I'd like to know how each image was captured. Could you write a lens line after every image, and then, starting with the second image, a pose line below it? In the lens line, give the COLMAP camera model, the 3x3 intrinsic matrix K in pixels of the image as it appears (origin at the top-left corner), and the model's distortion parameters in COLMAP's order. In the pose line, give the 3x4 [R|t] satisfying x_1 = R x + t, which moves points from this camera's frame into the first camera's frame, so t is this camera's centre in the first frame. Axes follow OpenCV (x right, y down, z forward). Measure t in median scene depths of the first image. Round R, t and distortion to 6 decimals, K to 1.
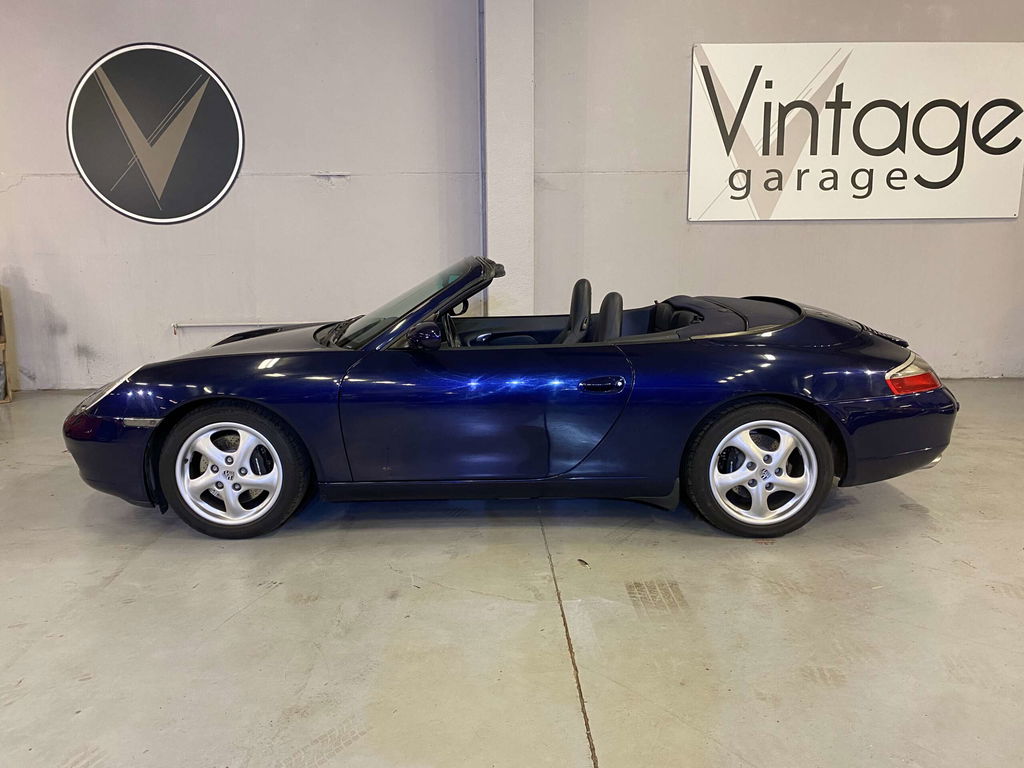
lens RADIAL K [[779.9, 0, 509.0], [0, 779.9, 384.9], [0, 0, 1]] dist [0.031908, -0.026168]
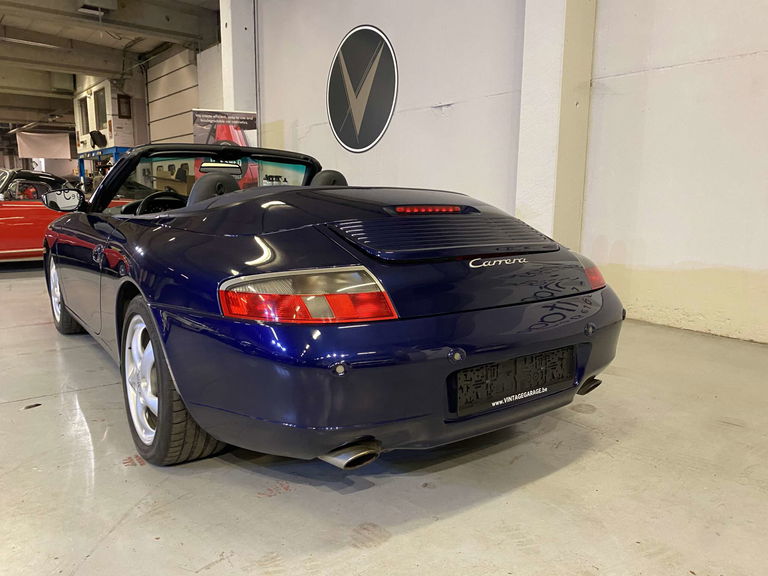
lens RADIAL K [[584.9, 0, 381.5], [0, 584.9, 292.8], [0, 0, 1]] dist [0.031908, -0.026168]
pose [[0.584151, 0.150077, -0.797649, 0.815692], [-0.161555, 0.984591, 0.066936, -0.051424], [0.795404, 0.089763, 0.599395, 0.701192]]
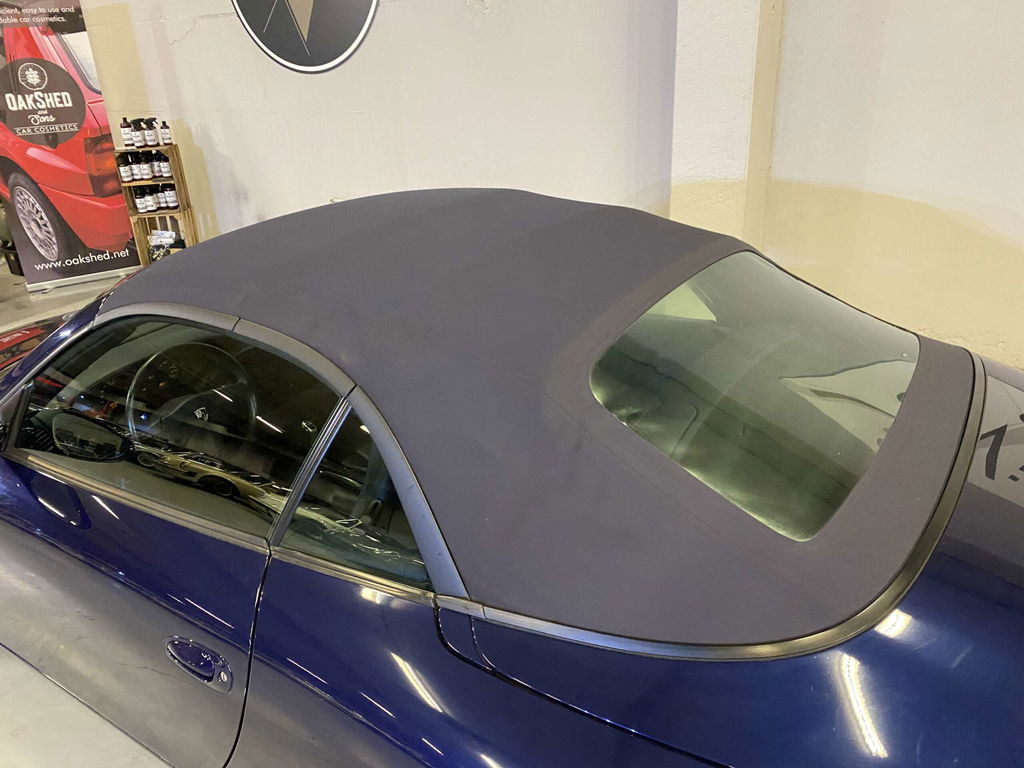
lens RADIAL K [[779.9, 0, 501.3], [0, 779.9, 391.4], [0, 0, 1]] dist [0.031908, -0.026168]
pose [[0.825137, 0.199912, -0.528379, 0.367170], [-0.055861, 0.959583, 0.275825, -0.211043], [0.562164, -0.198078, 0.802955, 0.667613]]
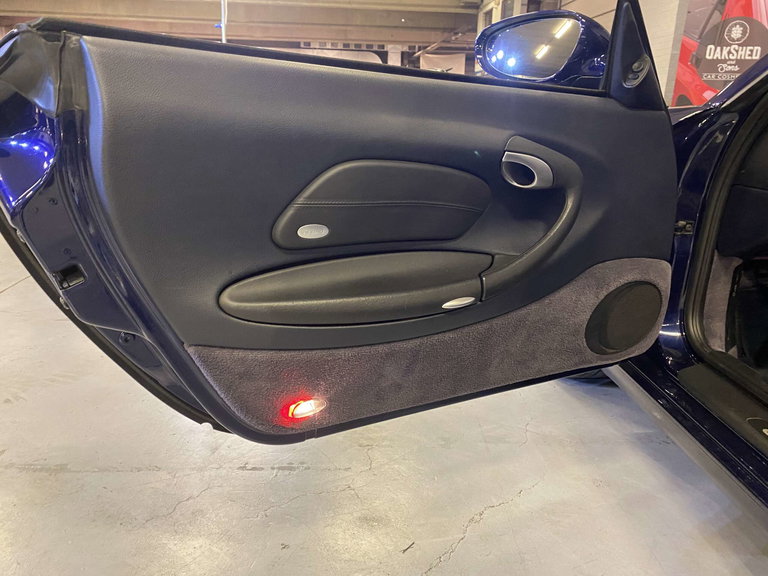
lens RADIAL K [[584.9, 0, 386.8], [0, 584.9, 279.7], [0, 0, 1]] dist [0.031908, -0.026168]
pose [[0.040139, 0.283447, -0.958148, 0.141798], [-0.205073, 0.940844, 0.269737, -0.004761], [0.977923, 0.185663, 0.095891, 0.687340]]
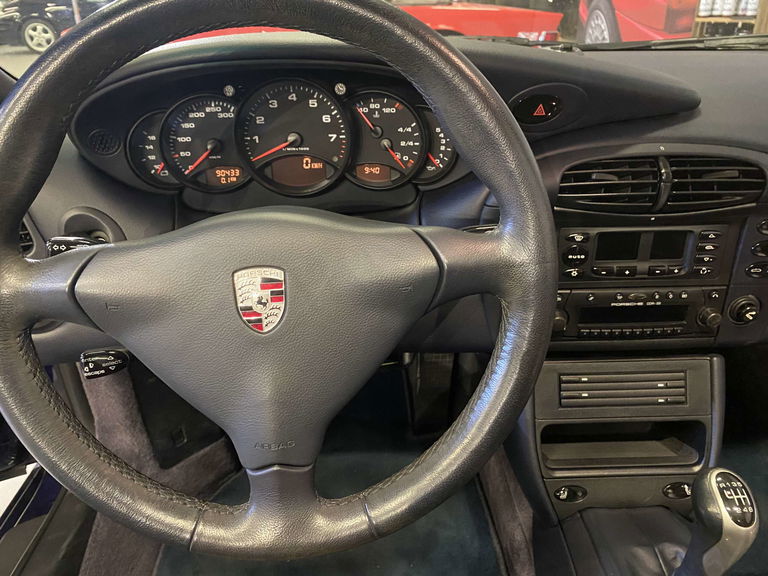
lens RADIAL K [[584.9, 0, 384.5], [0, 584.9, 288.1], [0, 0, 1]] dist [0.031908, -0.026168]
pose [[0.020684, 0.451343, -0.892111, 0.016397], [-0.162067, 0.882014, 0.442477, -0.088017], [0.986563, 0.135430, 0.091391, 0.979151]]
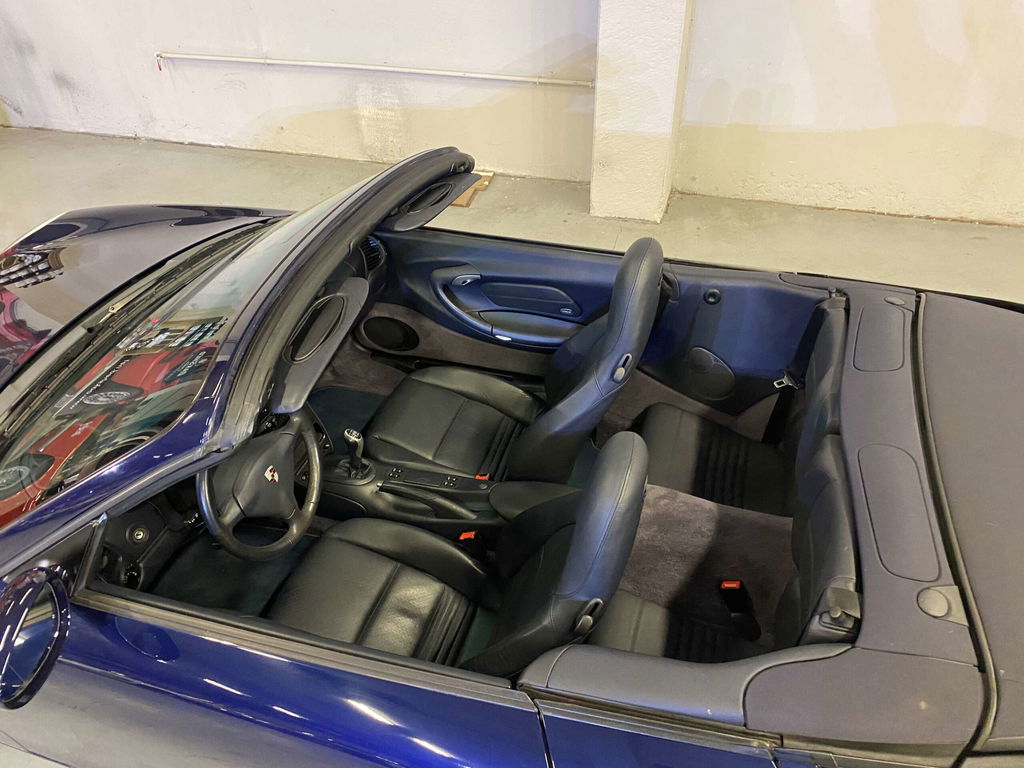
lens RADIAL K [[779.9, 0, 510.7], [0, 779.9, 381.5], [0, 0, 1]] dist [0.031908, -0.026168]
pose [[0.951650, 0.182277, -0.247258, 0.158842], [-0.039543, 0.870915, 0.489839, -0.306077], [0.304628, -0.456379, 0.836015, 0.669574]]
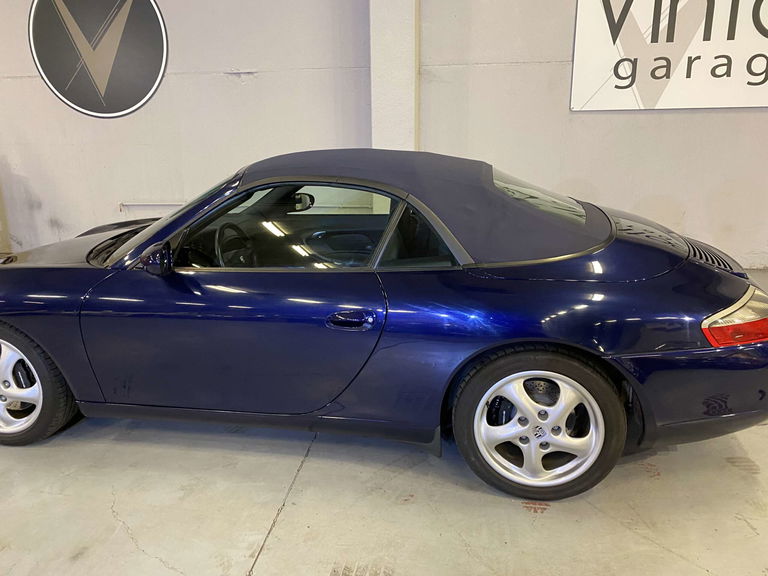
lens RADIAL K [[584.9, 0, 381.6], [0, 584.9, 283.7], [0, 0, 1]] dist [0.031908, -0.026168]
pose [[0.983861, 0.041764, -0.173993, 0.224212], [-0.025357, 0.995108, 0.095479, -0.087850], [0.177129, -0.089526, 0.980107, 0.304758]]
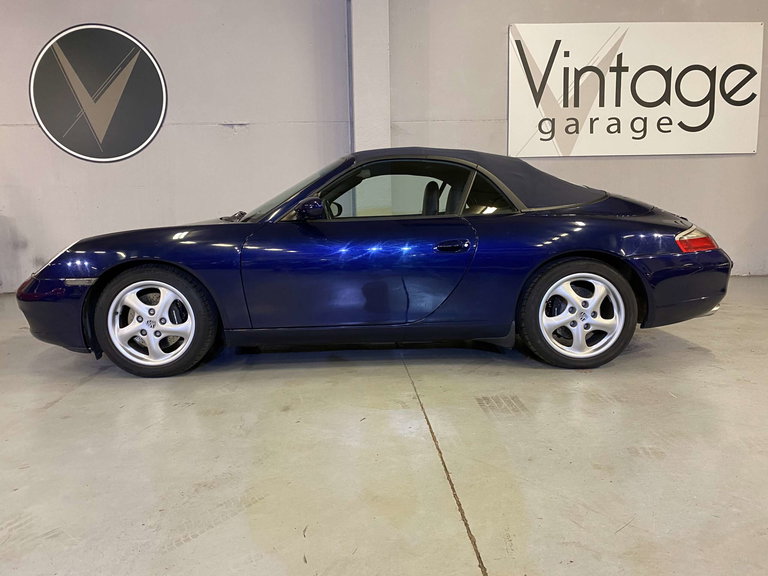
lens RADIAL K [[584.9, 0, 380.9], [0, 584.9, 288.1], [0, 0, 1]] dist [0.031908, -0.026168]
pose [[0.999719, -0.013669, 0.019370, -0.011429], [0.014589, 0.998730, -0.048215, 0.093168], [-0.018686, 0.048484, 0.998649, 0.057593]]
